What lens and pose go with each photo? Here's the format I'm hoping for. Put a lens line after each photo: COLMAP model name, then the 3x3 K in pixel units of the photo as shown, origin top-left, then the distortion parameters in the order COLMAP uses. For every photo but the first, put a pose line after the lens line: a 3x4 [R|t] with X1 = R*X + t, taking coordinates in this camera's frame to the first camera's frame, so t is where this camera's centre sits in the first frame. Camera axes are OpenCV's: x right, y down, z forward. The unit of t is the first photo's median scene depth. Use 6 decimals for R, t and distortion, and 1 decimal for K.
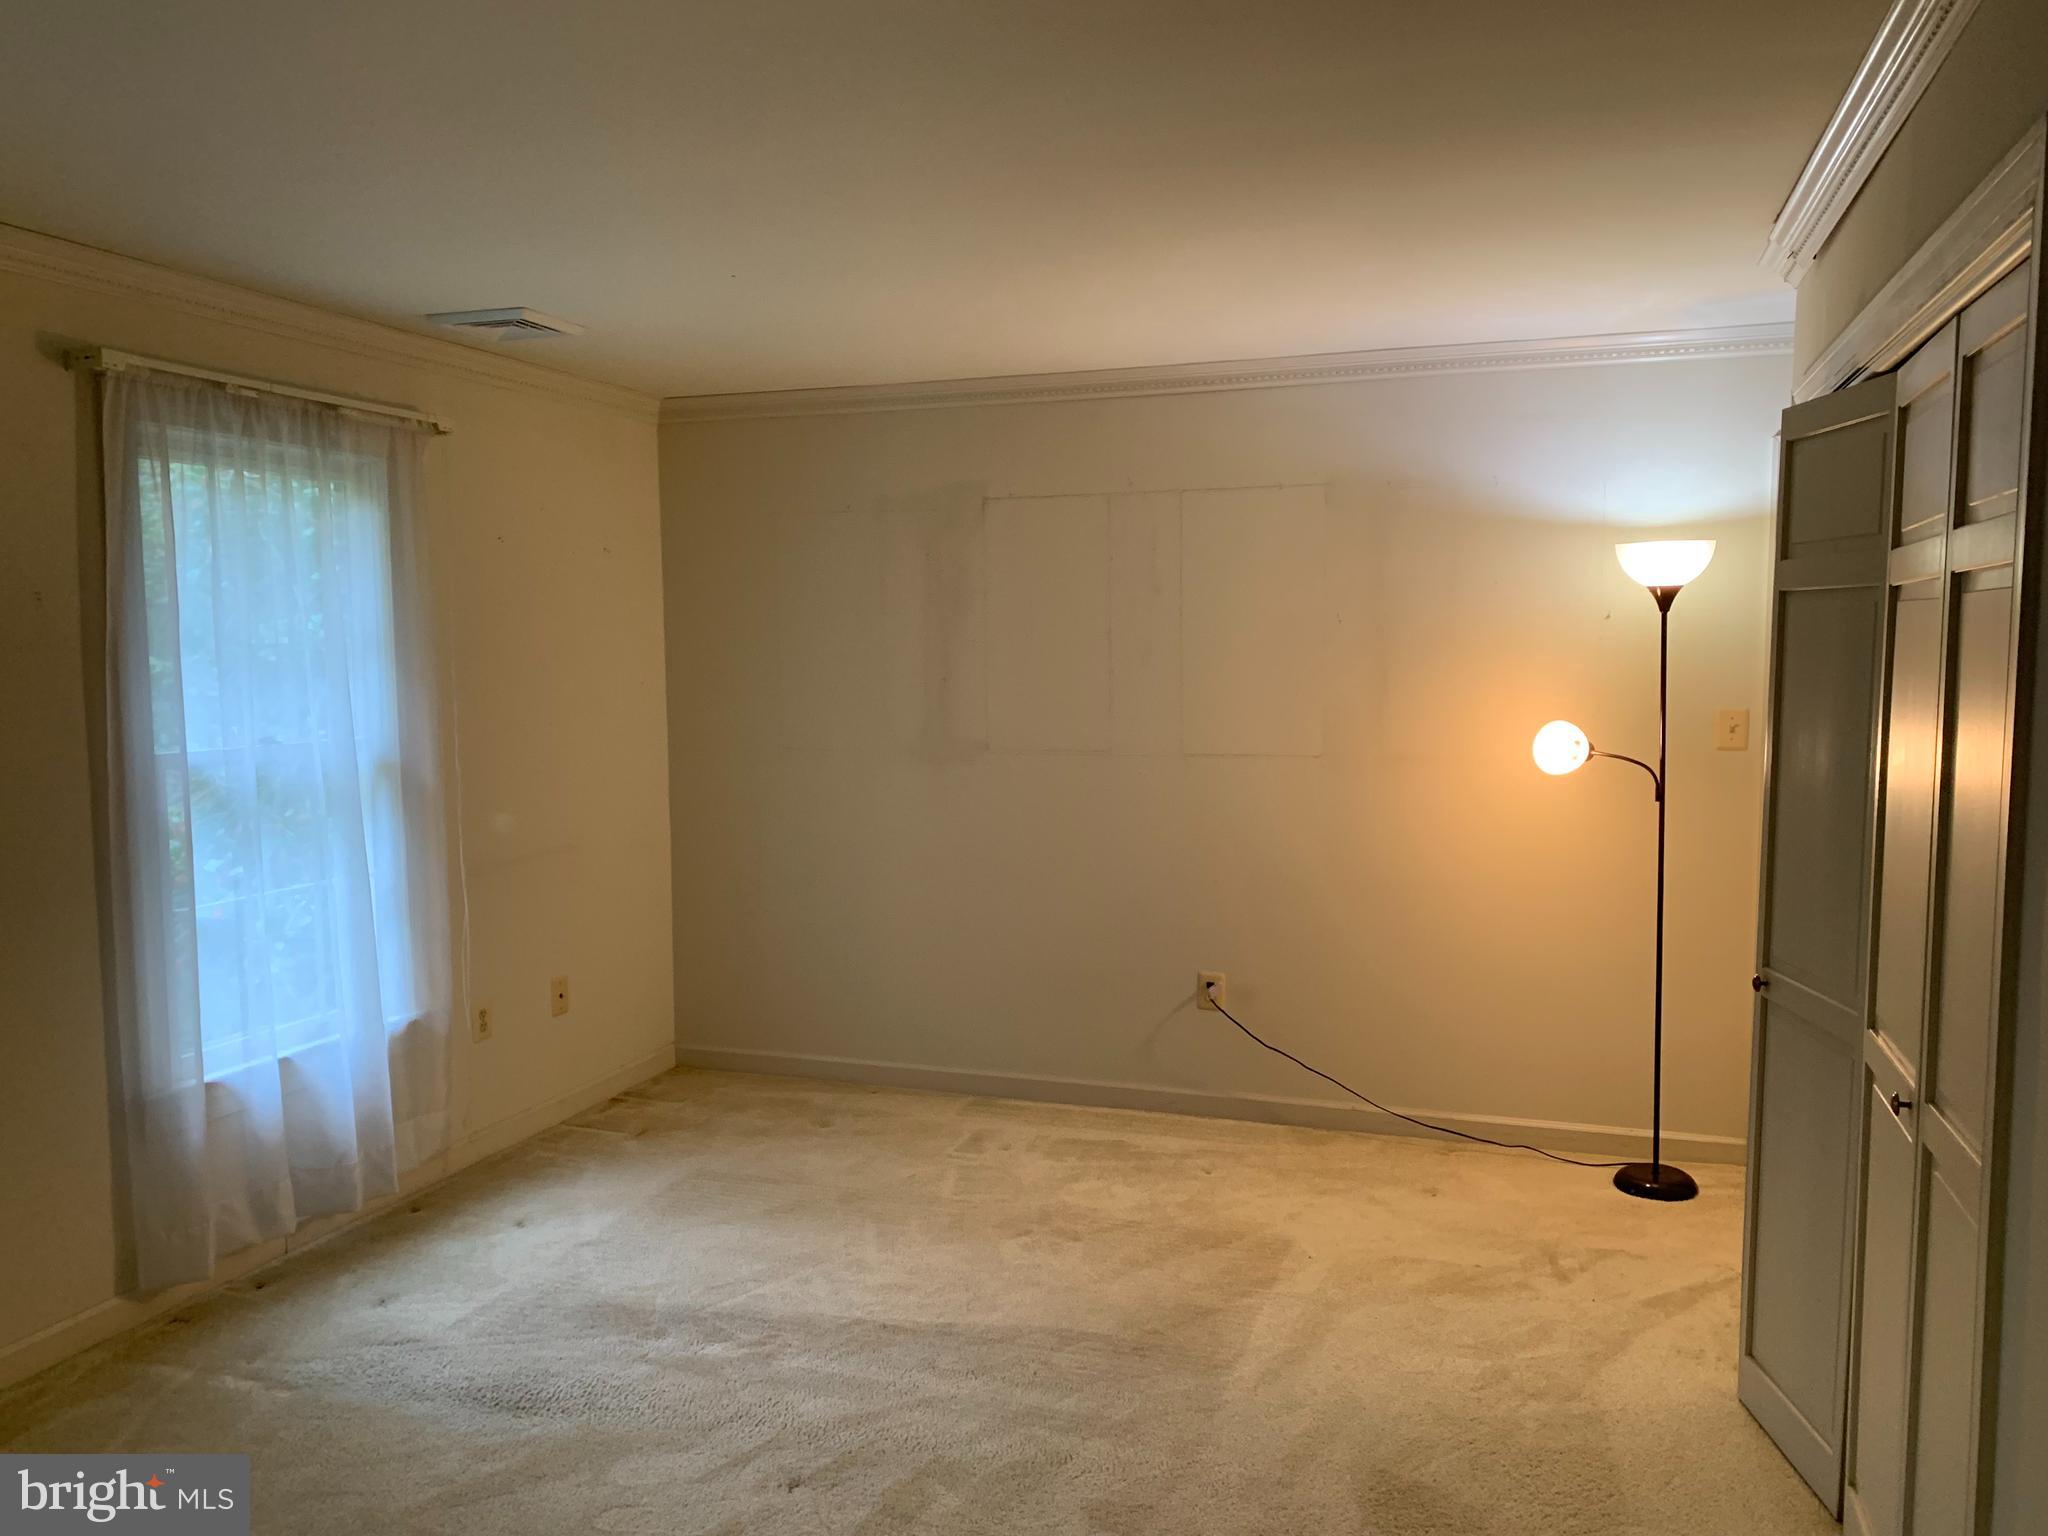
lens RADIAL K [[1552.2, 0, 1020.0], [0, 1552.2, 738.5], [0, 0, 1]] dist [0.033612, -0.032938]
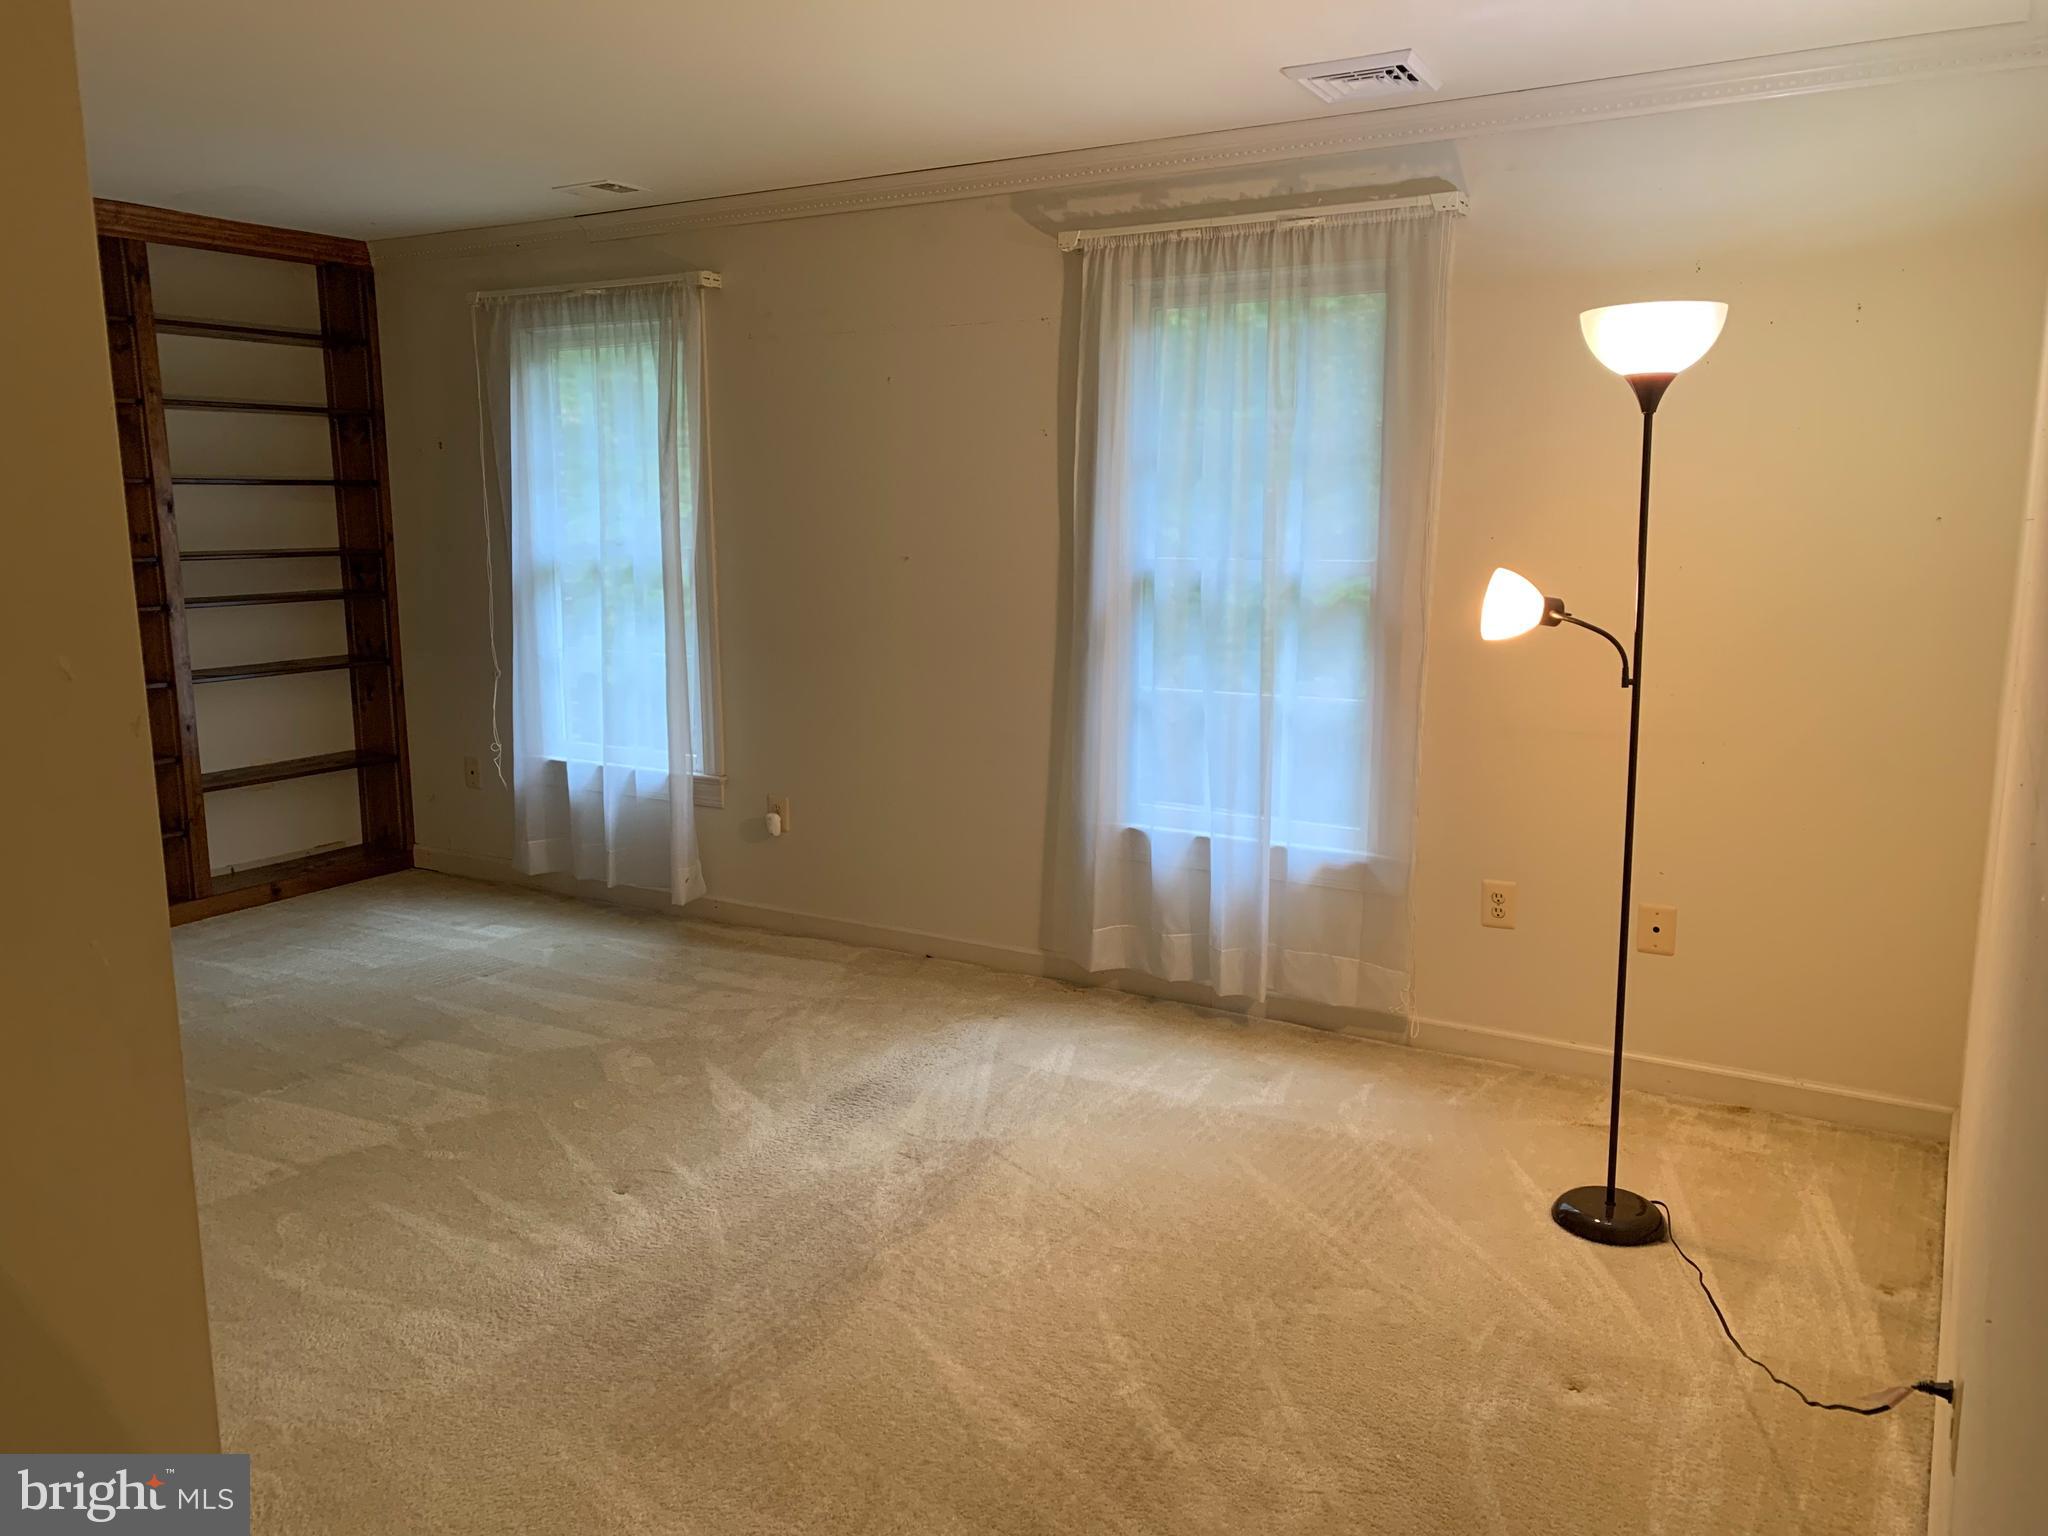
lens RADIAL K [[1552.2, 0, 1020.0], [0, 1552.2, 738.5], [0, 0, 1]] dist [0.033612, -0.032938]
pose [[-0.195696, 0.157916, -0.967866, 0.580353], [-0.053651, 0.983747, 0.171355, -0.046725], [0.979196, 0.085460, -0.184043, 0.993734]]
